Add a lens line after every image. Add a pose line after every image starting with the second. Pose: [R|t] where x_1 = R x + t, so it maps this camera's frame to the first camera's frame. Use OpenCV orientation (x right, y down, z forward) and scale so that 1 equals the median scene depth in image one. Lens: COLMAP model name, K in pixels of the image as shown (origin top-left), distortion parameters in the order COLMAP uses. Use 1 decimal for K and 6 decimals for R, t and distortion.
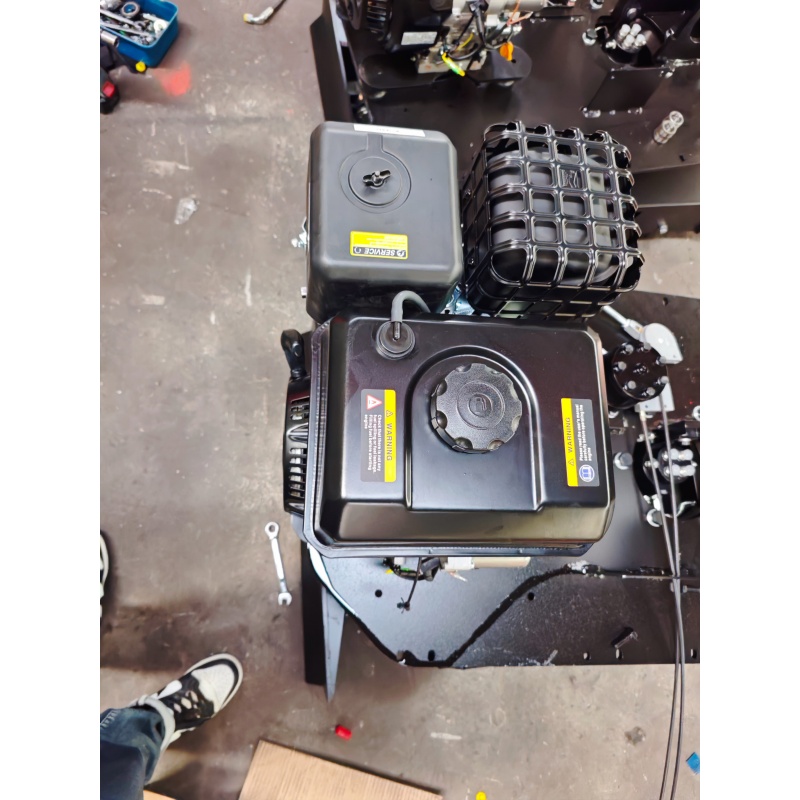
lens RADIAL K [[579.4, 0, 404.2], [0, 579.4, 399.4], [0, 0, 1]] dist [0.003013, 0.000438]
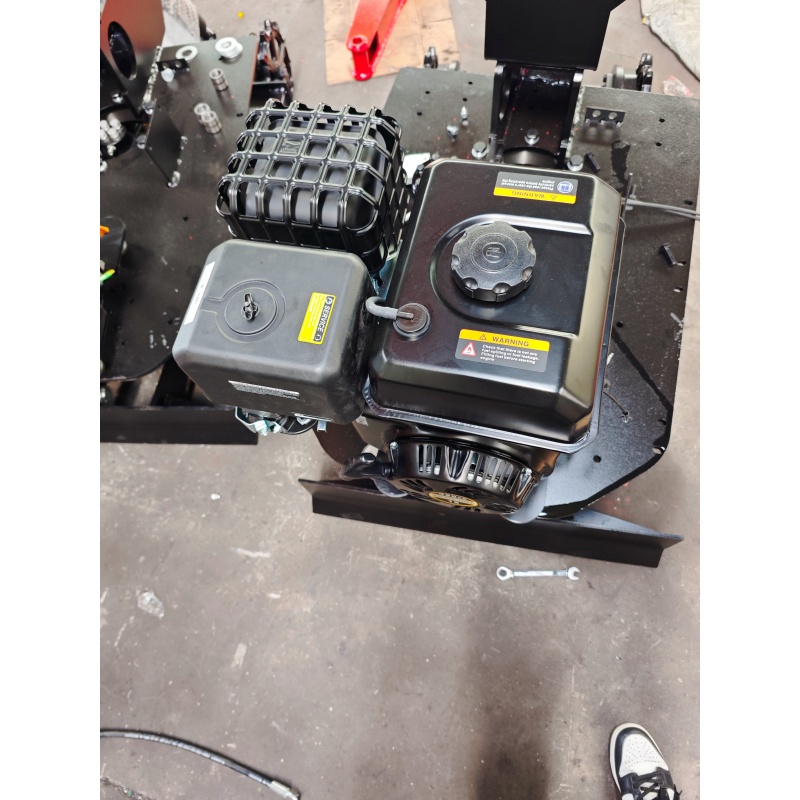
lens RADIAL K [[579.4, 0, 404.2], [0, 579.4, 399.4], [0, 0, 1]] dist [0.003013, 0.000438]
pose [[0.213651, -0.962519, 0.167061, -0.148800], [0.972641, 0.225555, 0.055638, -0.064718], [-0.091234, 0.150603, 0.984375, -0.002289]]
